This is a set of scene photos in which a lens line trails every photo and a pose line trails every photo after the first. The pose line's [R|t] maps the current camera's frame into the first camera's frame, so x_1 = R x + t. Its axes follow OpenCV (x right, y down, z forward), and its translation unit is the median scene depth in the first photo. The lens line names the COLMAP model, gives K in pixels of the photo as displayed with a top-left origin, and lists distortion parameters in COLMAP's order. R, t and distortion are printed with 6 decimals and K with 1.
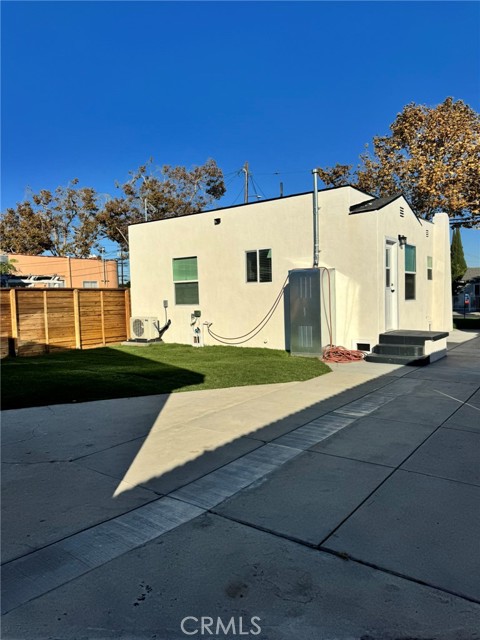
lens RADIAL K [[453.2, 0, 216.2], [0, 453.2, 327.7], [0, 0, 1]] dist [0.054861, -0.058220]
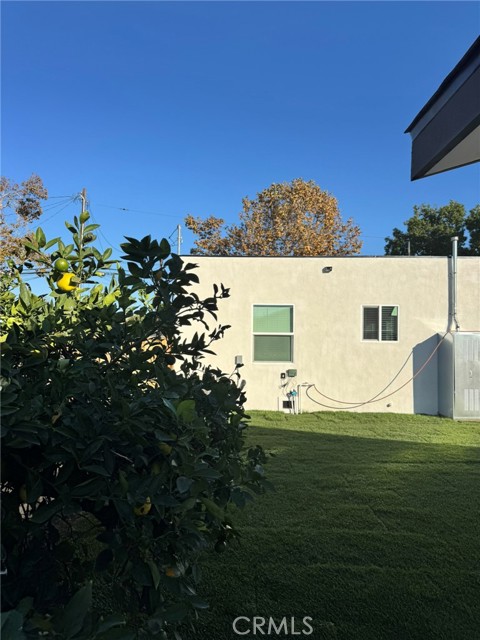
lens RADIAL K [[453.2, 0, 238.6], [0, 453.2, 315.8], [0, 0, 1]] dist [0.054861, -0.058220]
pose [[0.799176, 0.062092, 0.597881, -0.634057], [0.006967, 0.993627, -0.112504, -0.042843], [-0.601056, 0.094076, 0.793650, 0.387629]]
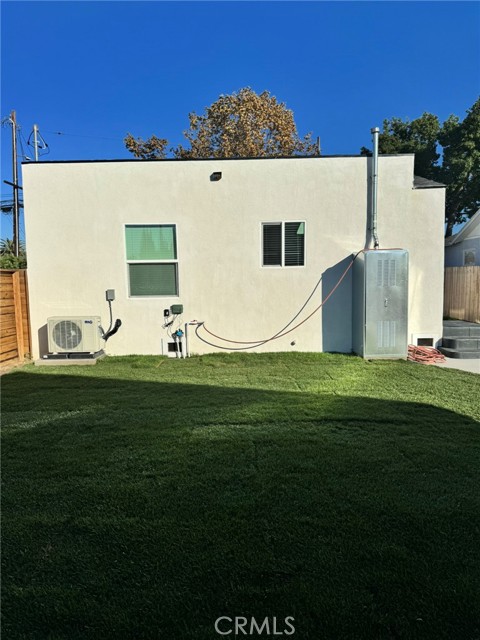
lens RADIAL K [[453.2, 0, 237.7], [0, 453.2, 325.3], [0, 0, 1]] dist [0.054861, -0.058220]
pose [[0.788497, -0.054030, 0.612660, -0.394159], [0.038041, 0.998511, 0.039099, -0.030222], [-0.613861, -0.007523, 0.789379, 0.406127]]
